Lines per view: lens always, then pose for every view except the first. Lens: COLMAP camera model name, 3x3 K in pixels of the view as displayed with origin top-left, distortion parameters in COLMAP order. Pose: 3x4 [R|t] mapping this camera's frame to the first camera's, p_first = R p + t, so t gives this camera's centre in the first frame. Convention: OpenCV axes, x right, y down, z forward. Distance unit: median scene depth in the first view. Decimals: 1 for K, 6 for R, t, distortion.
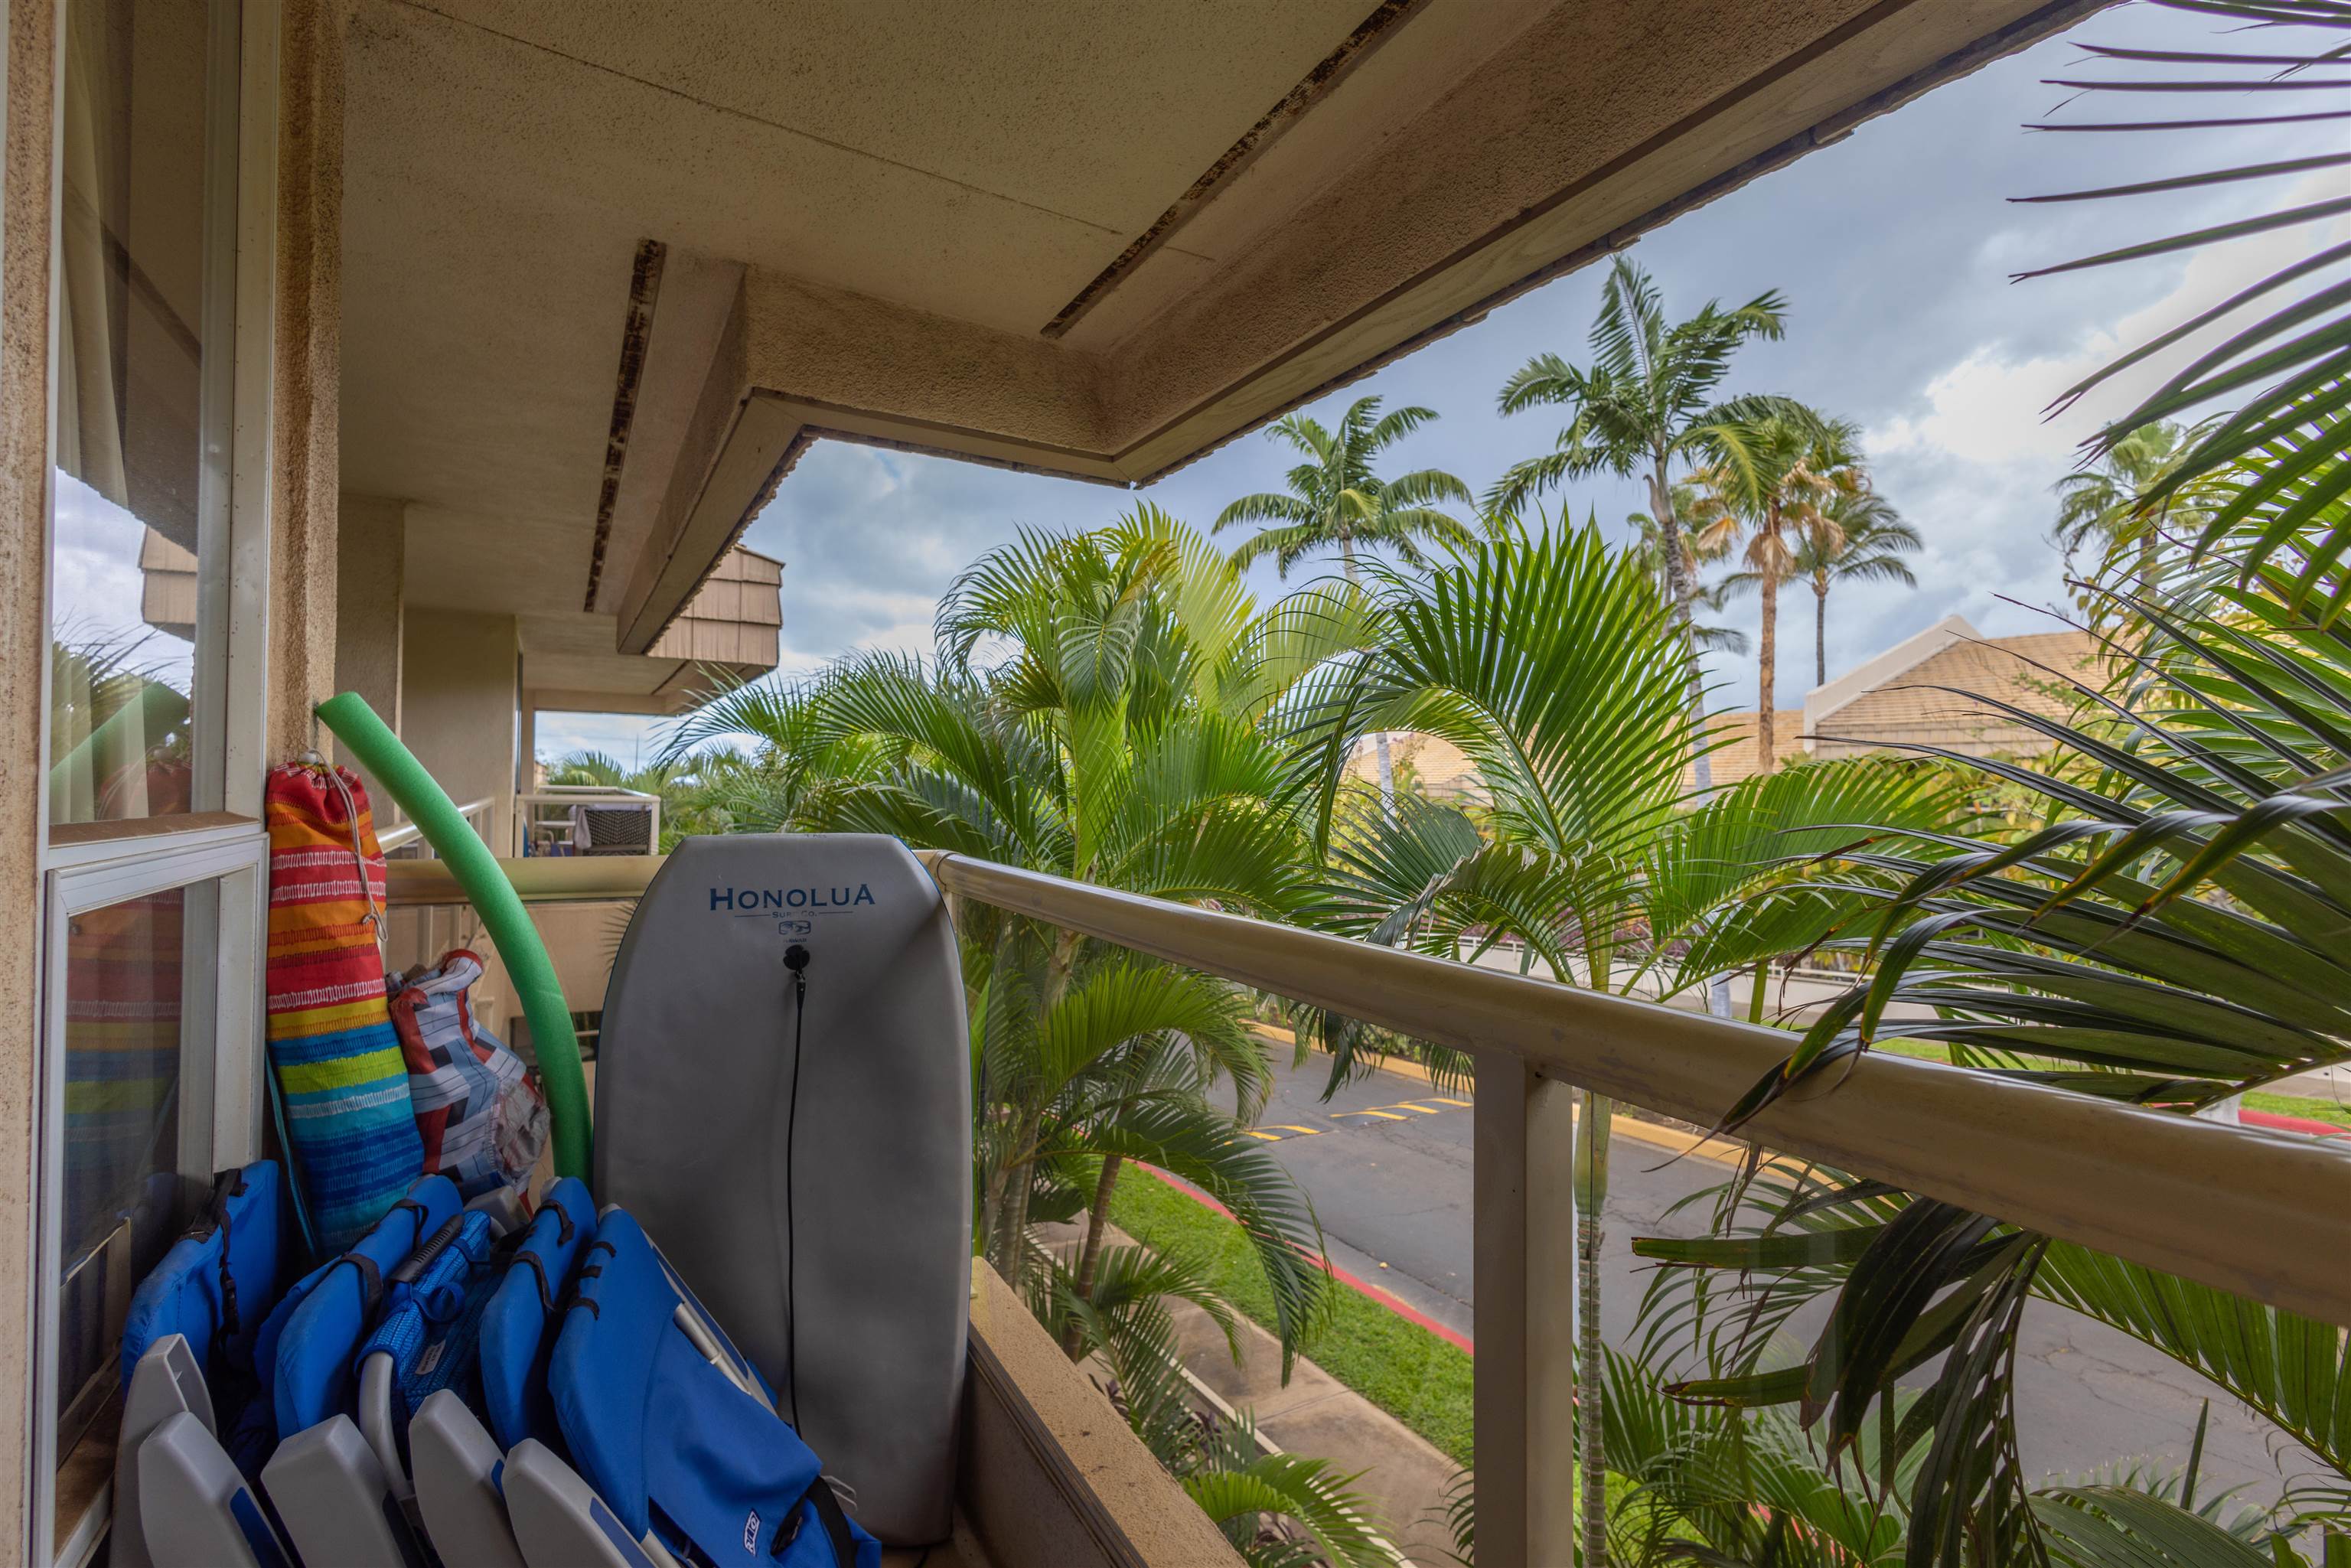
lens RADIAL K [[1077.0, 0, 1174.1], [0, 1077.0, 782.1], [0, 0, 1]] dist [0.015879, -0.004240]
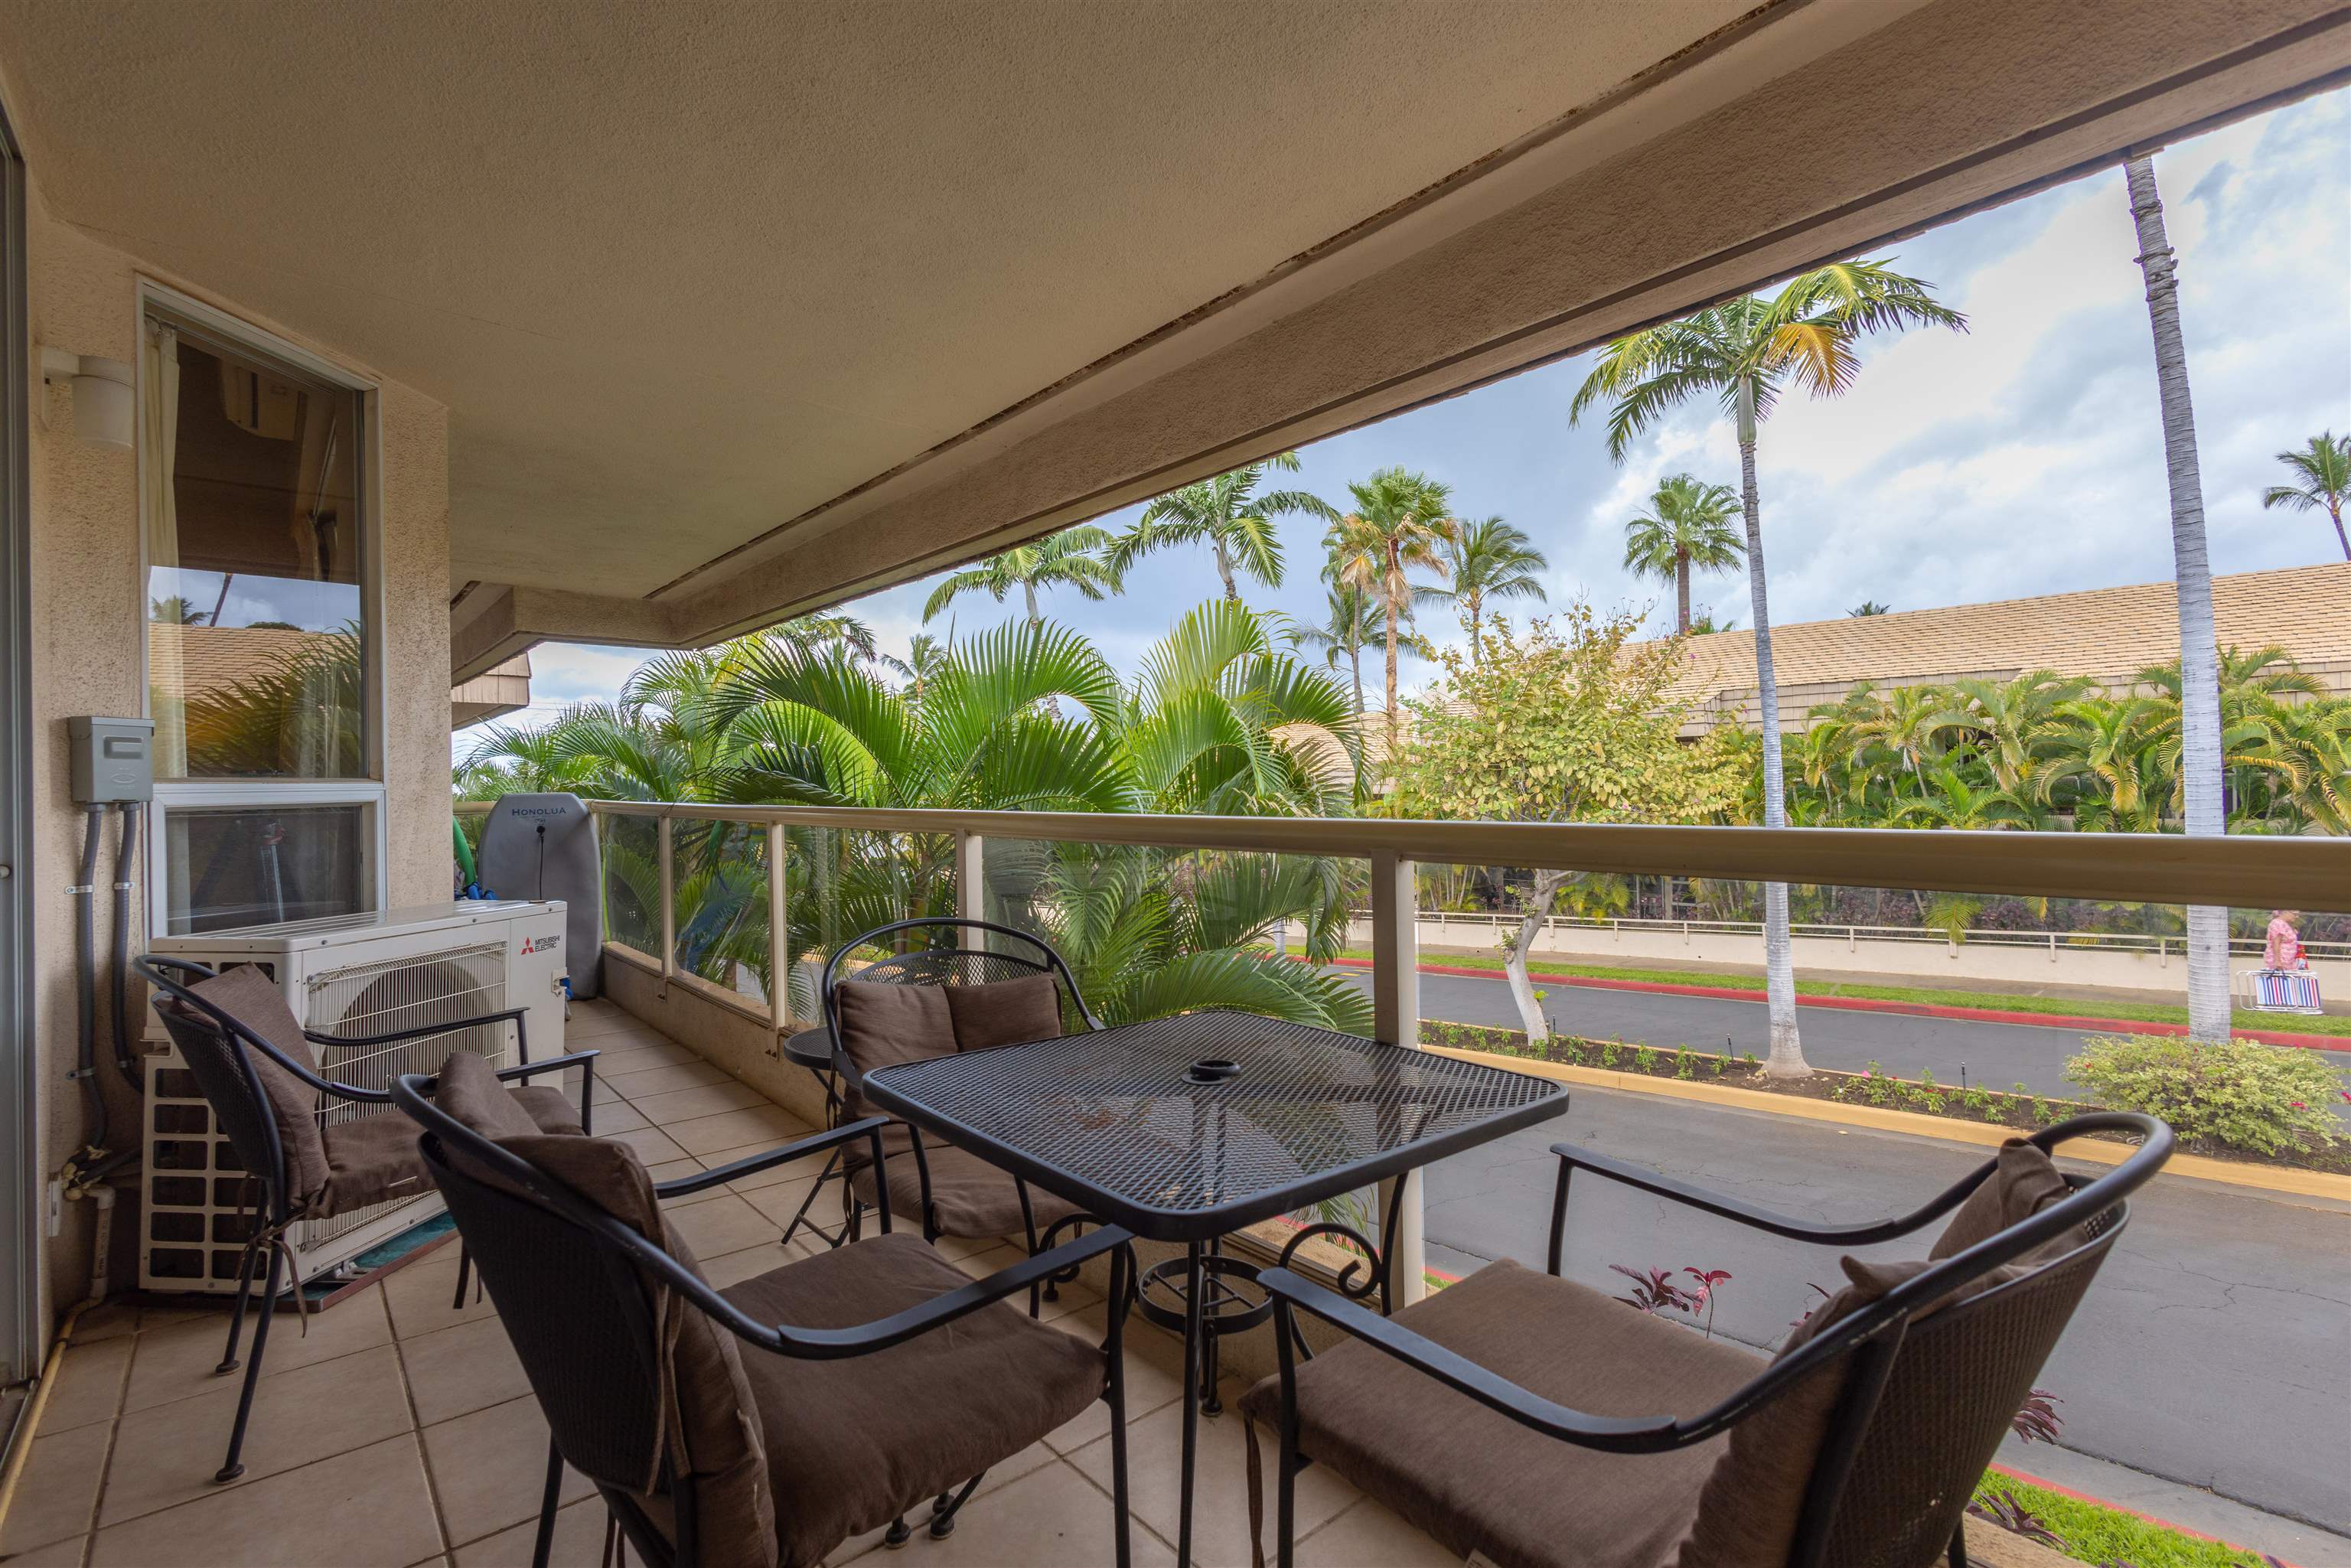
lens RADIAL K [[1077.0, 0, 1174.1], [0, 1077.0, 782.1], [0, 0, 1]] dist [0.015879, -0.004240]
pose [[0.982192, -0.027722, 0.185826, 0.126653], [0.027024, 0.999615, 0.006286, 0.006033], [-0.185929, -0.001152, 0.982563, -0.351516]]
